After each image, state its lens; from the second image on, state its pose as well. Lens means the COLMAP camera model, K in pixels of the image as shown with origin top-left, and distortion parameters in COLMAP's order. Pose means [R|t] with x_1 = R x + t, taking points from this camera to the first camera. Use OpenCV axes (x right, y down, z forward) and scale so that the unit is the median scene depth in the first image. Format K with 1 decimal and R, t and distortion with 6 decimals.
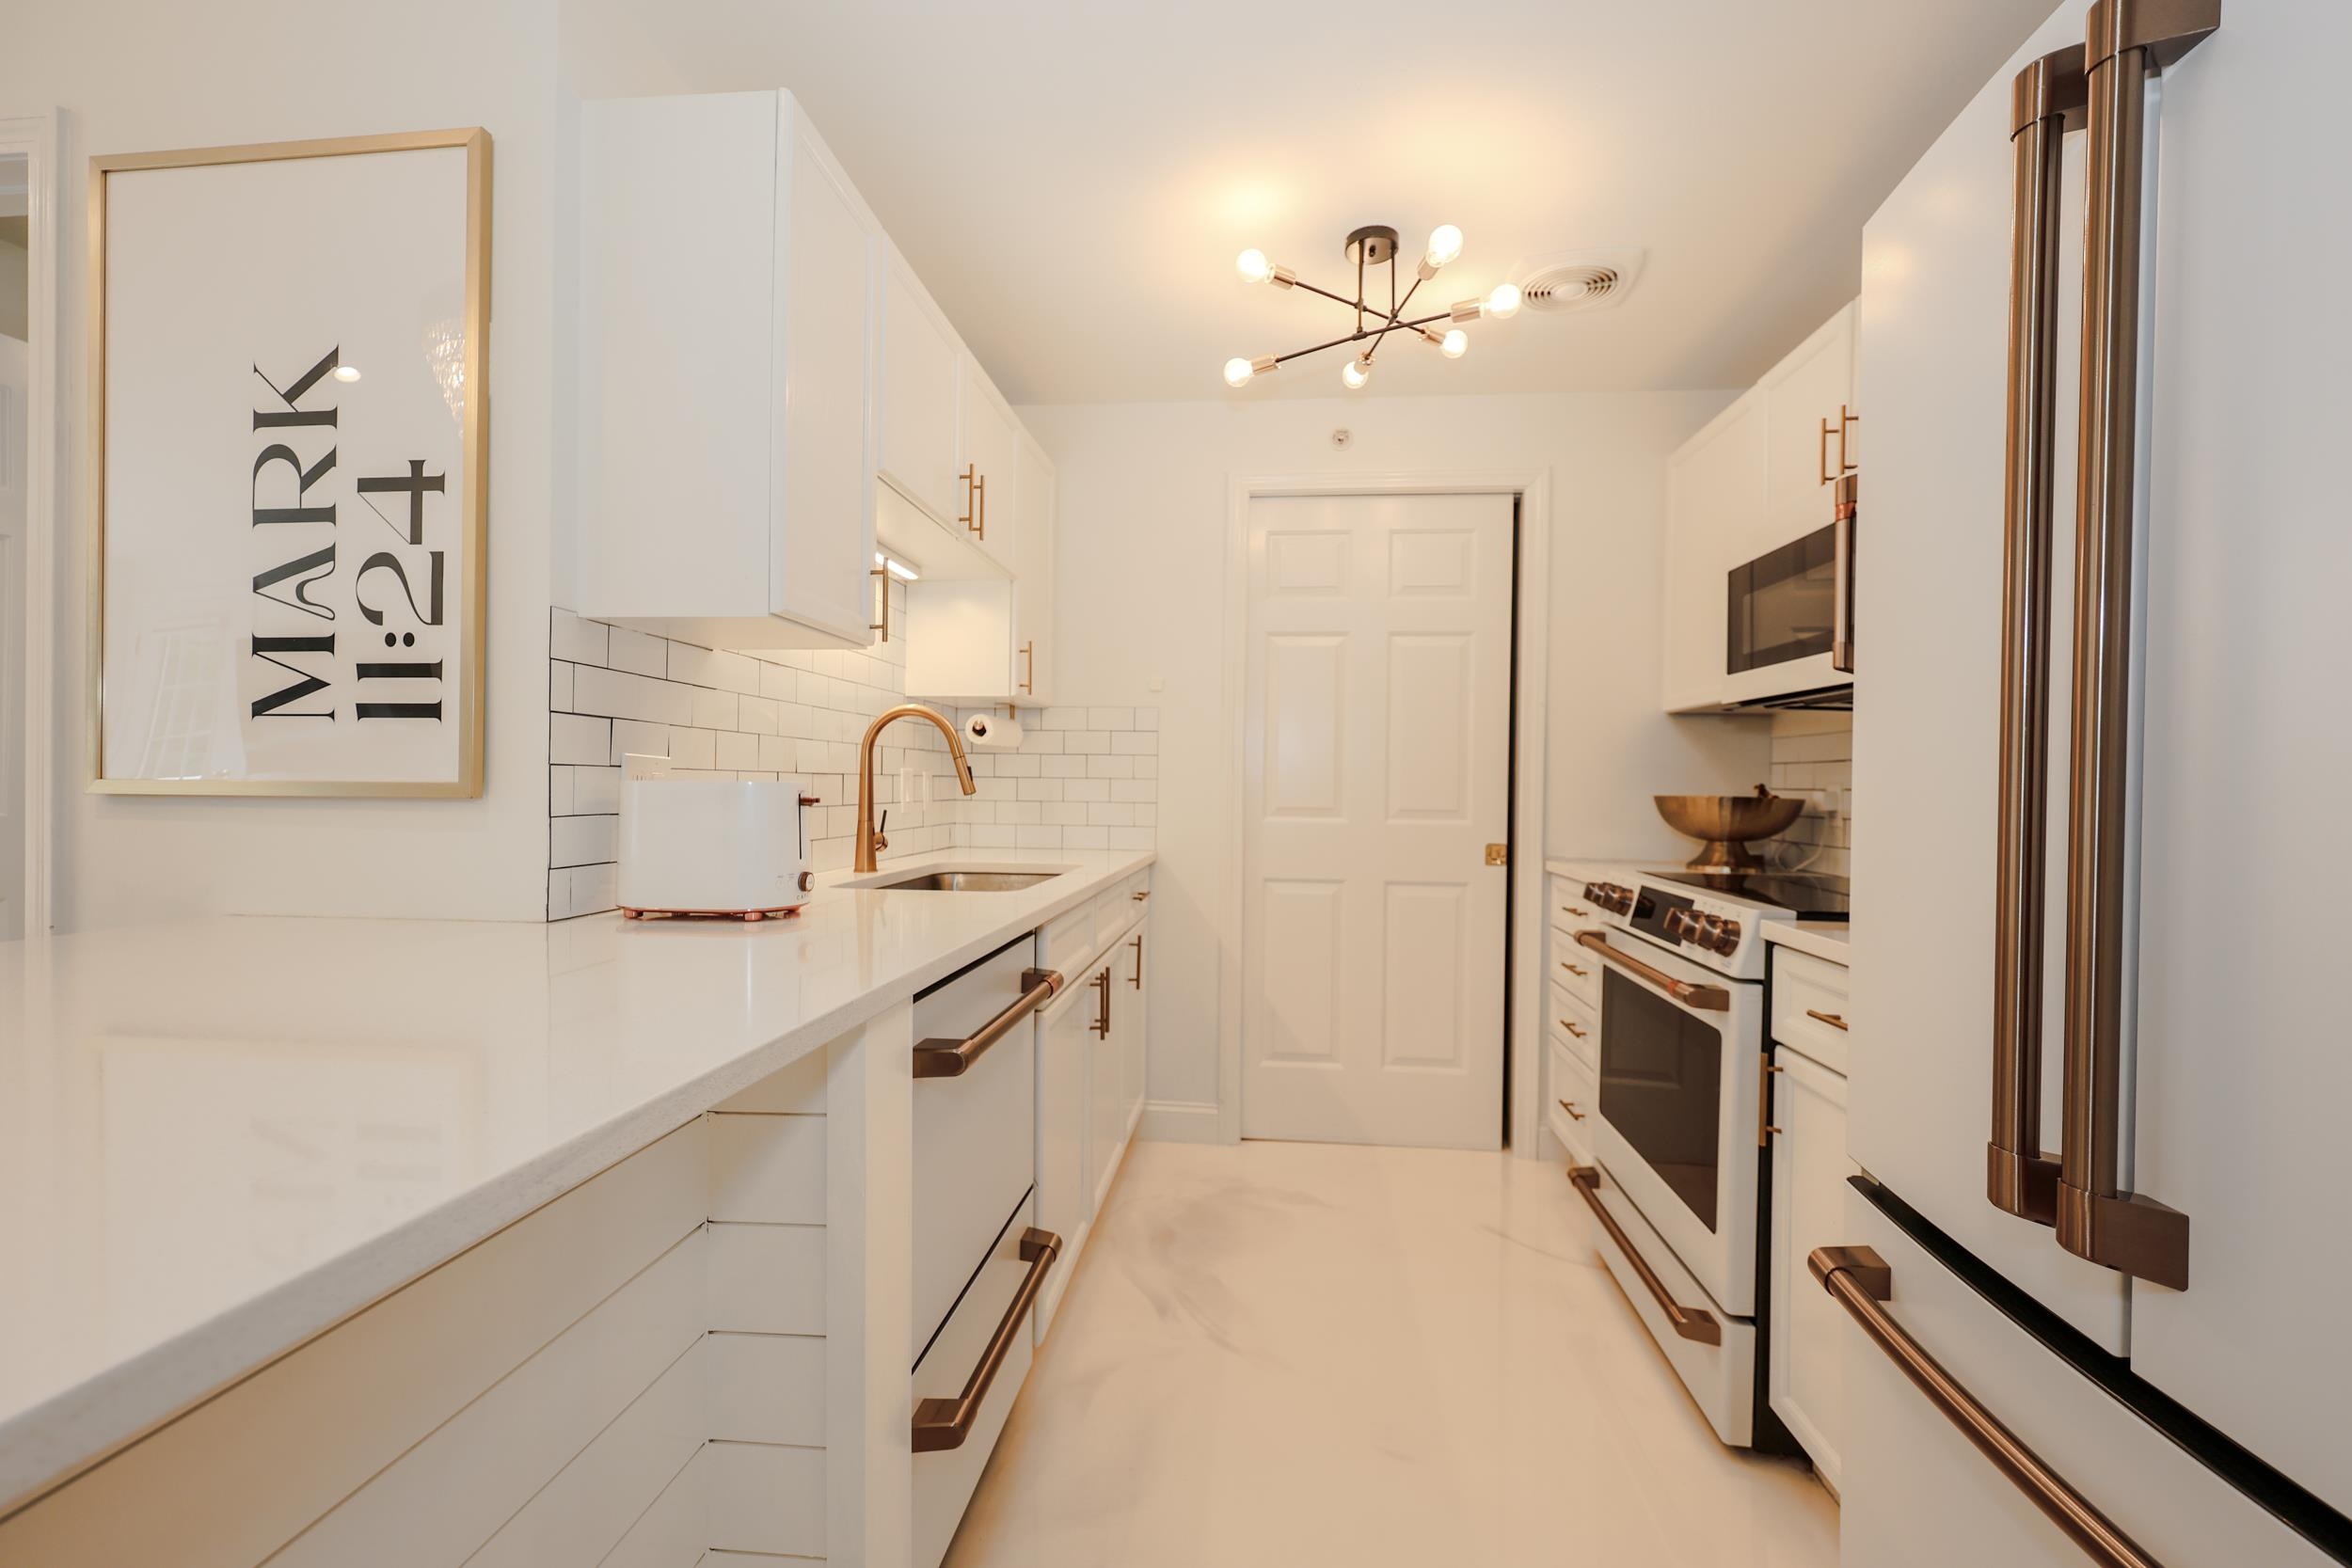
lens RADIAL K [[975.7, 0, 1170.5], [0, 975.7, 788.2], [0, 0, 1]] dist [0.000644, 0.000092]
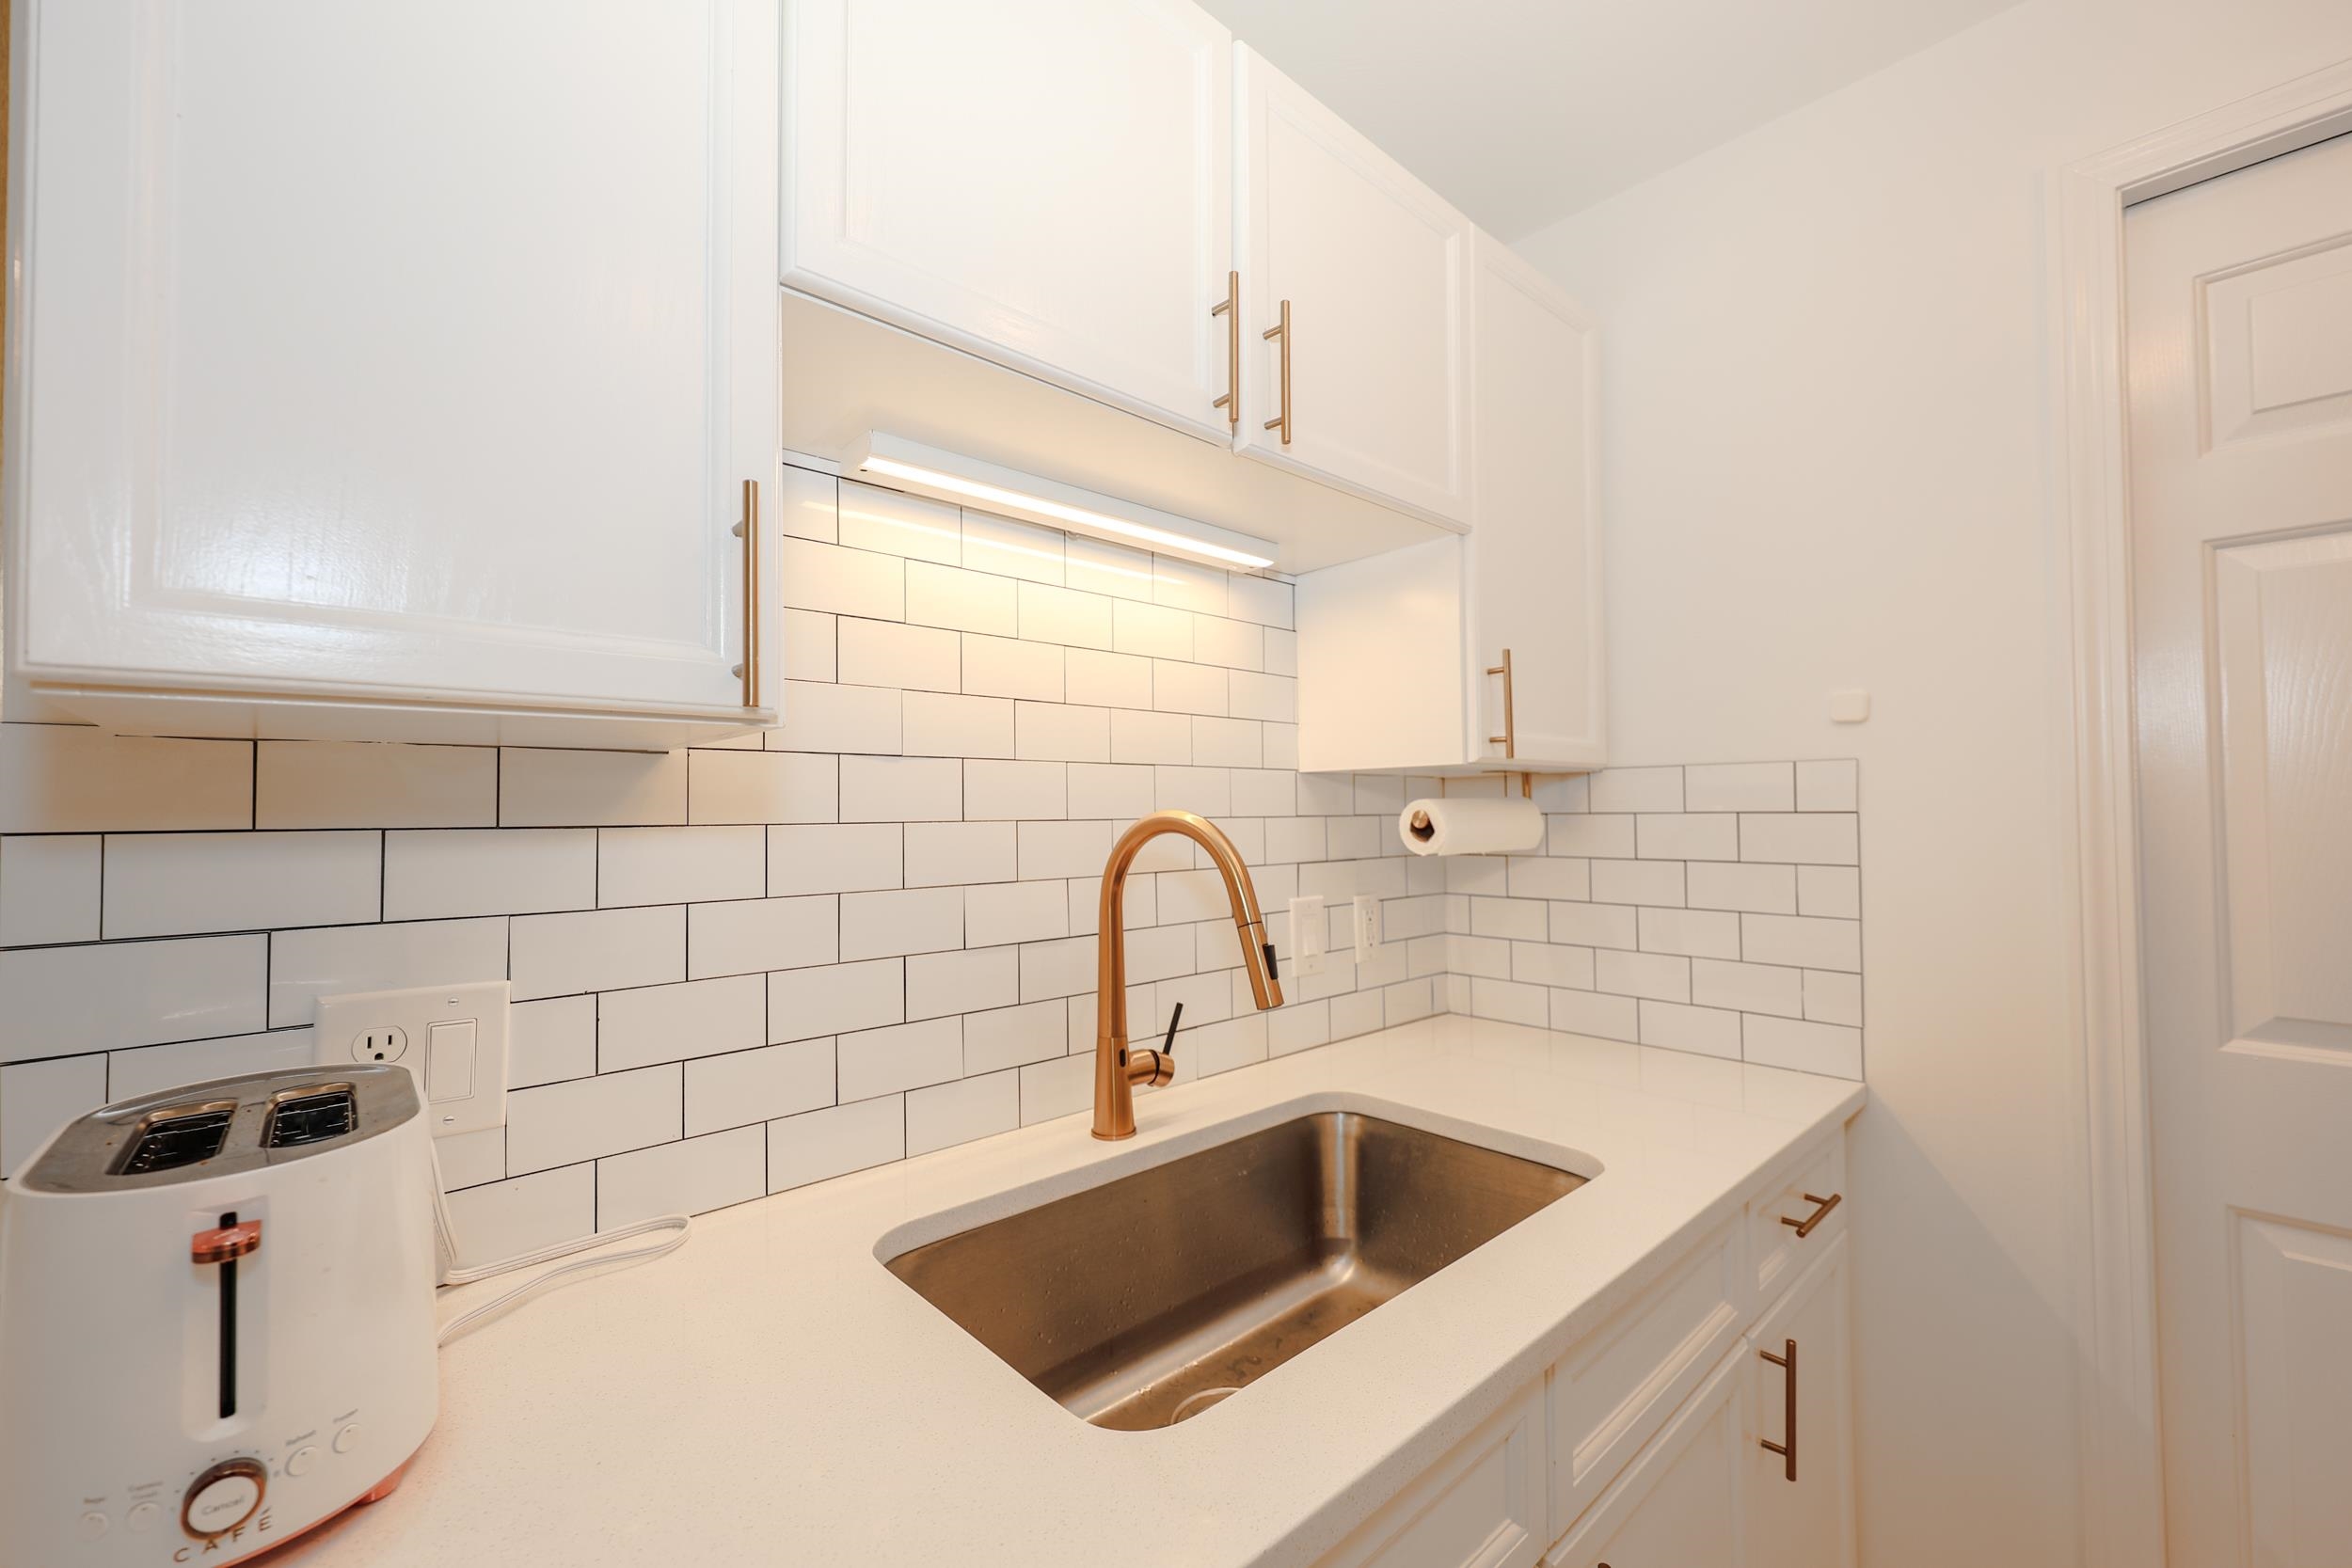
lens RADIAL K [[947.3, 0, 1166.1], [0, 947.3, 786.2], [0, 0, 1]] dist [0.001102, 0.000026]
pose [[0.751417, -0.036623, -0.658810, 0.054151], [0.015988, 0.999176, -0.037308, -0.089744], [0.659634, 0.017501, 0.751383, 0.710012]]
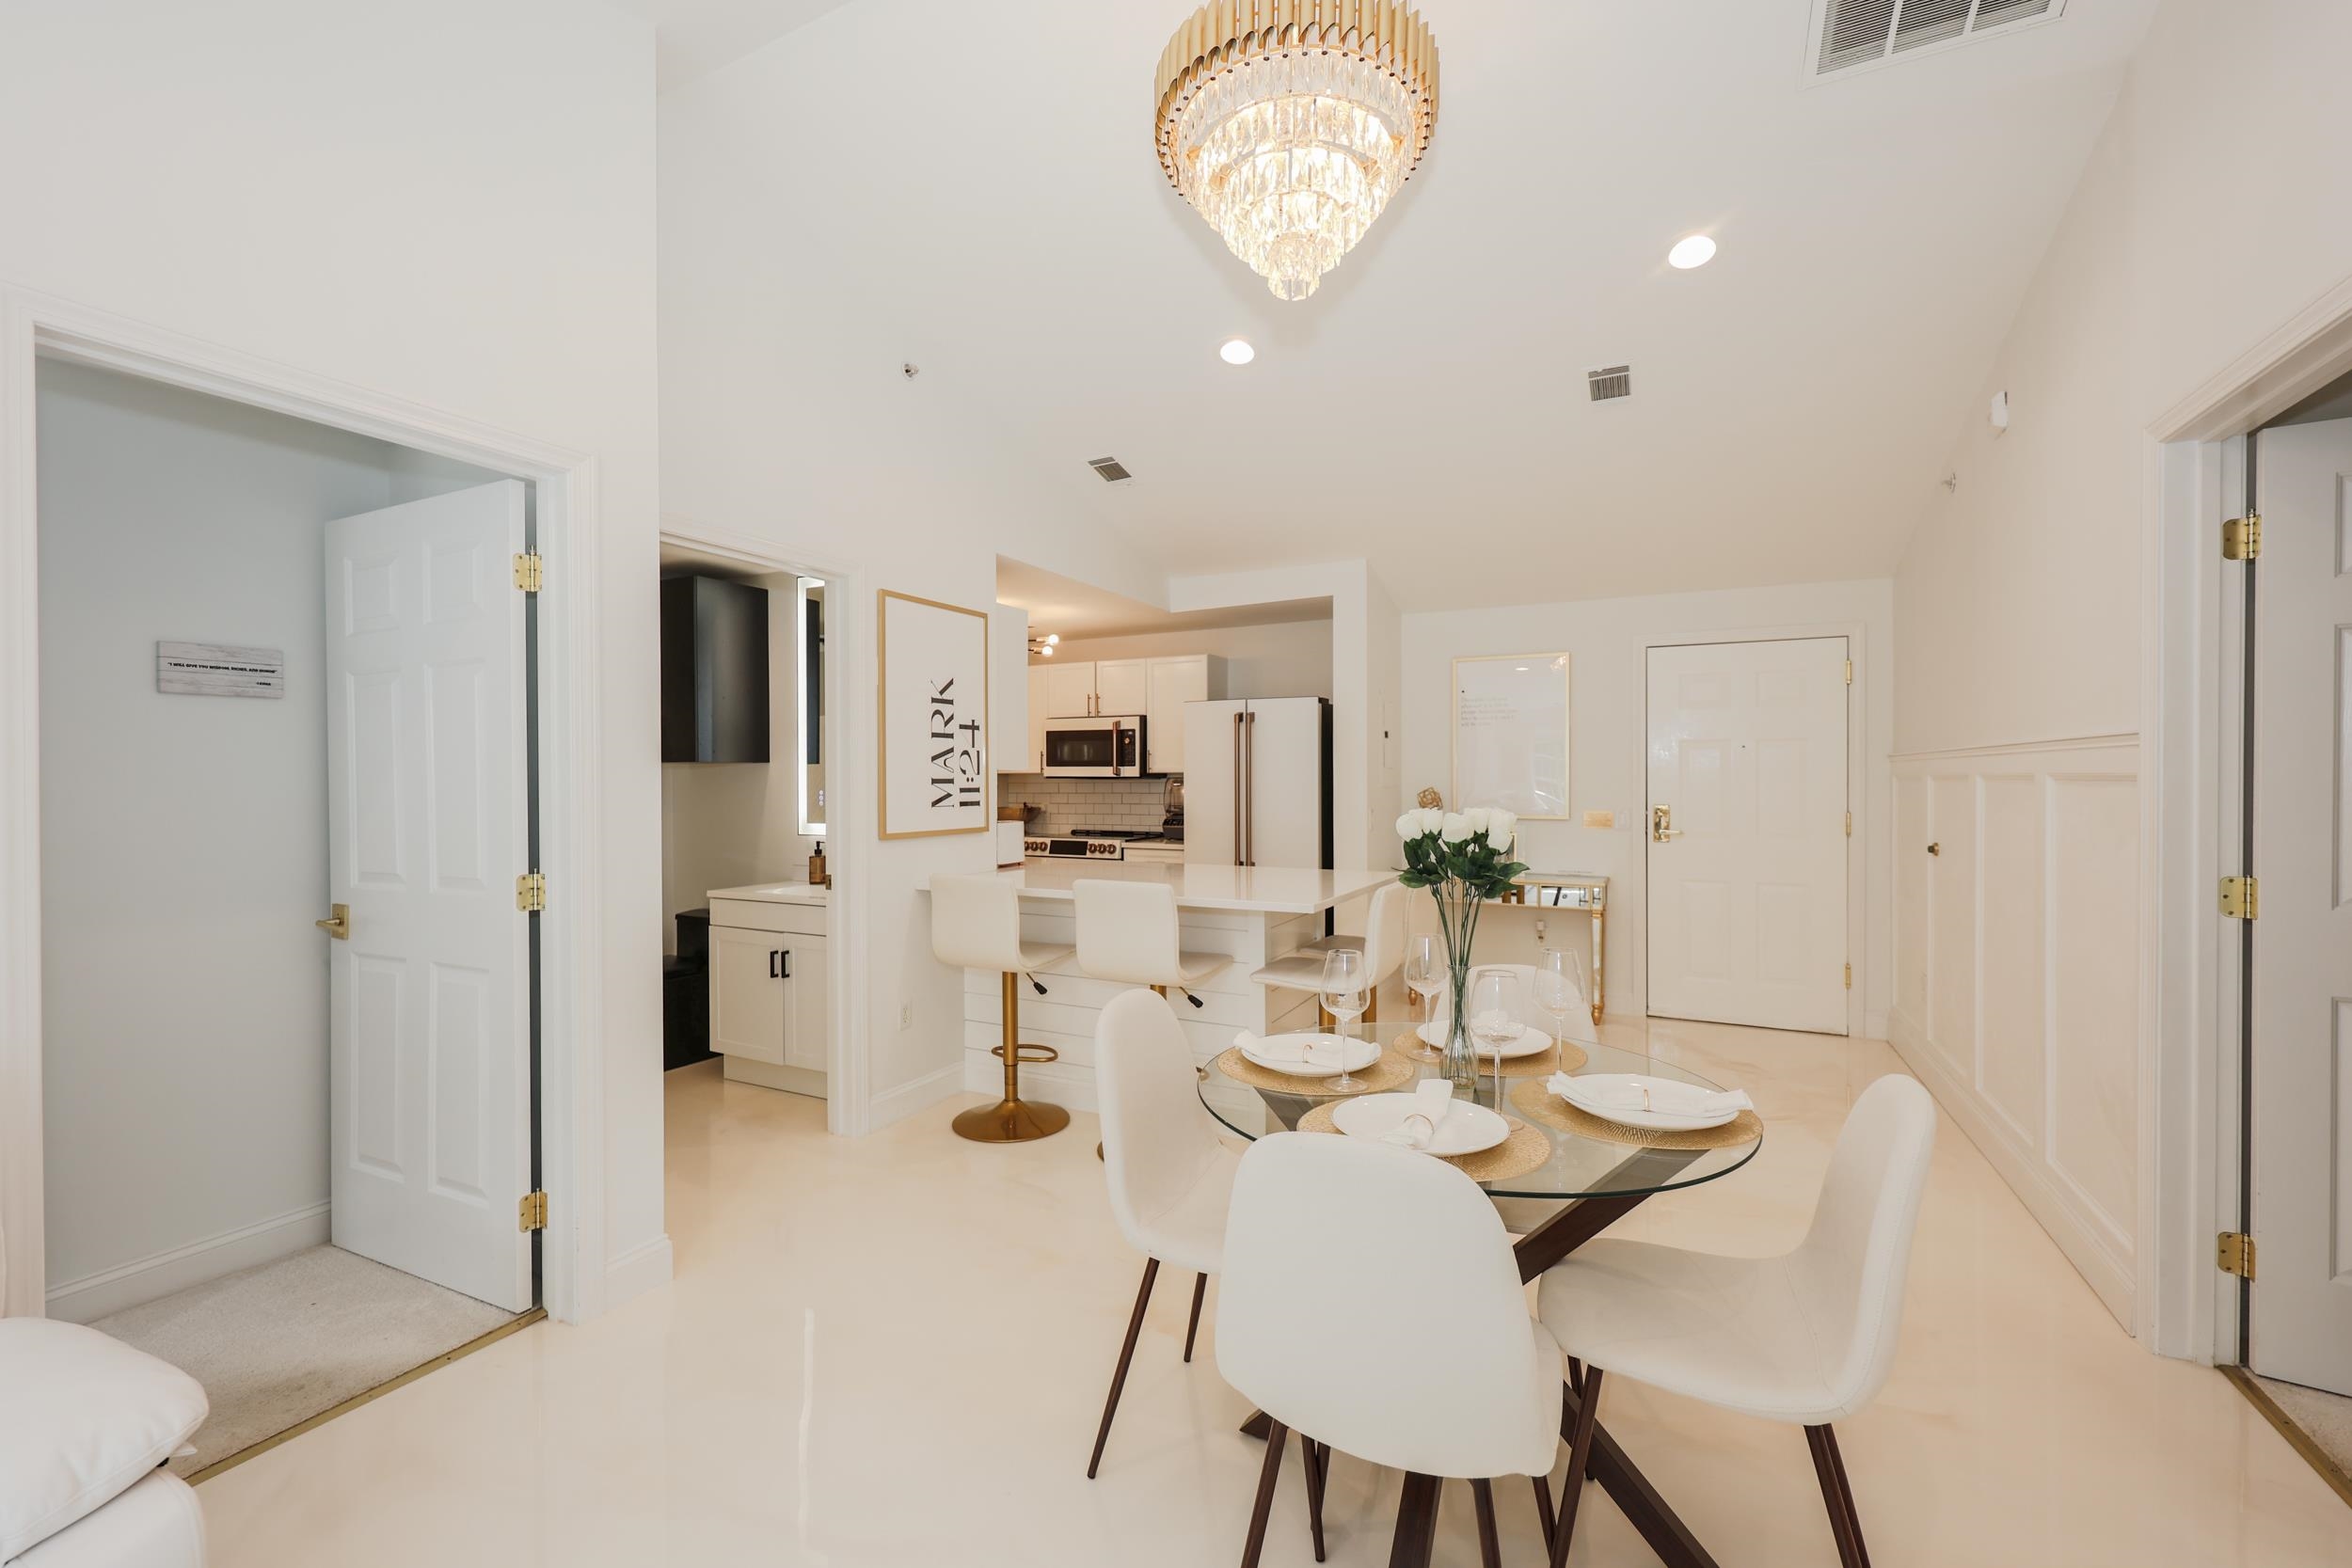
lens RADIAL K [[988.9, 0, 1176.0], [0, 988.9, 784.0], [0, 0, 1]] dist [0.000142, -0.000059]
pose [[0.349703, -0.020733, 0.936631, -2.351016], [0.011290, 0.999776, 0.017915, -0.128921], [-0.936792, 0.004310, 0.349859, -0.442647]]
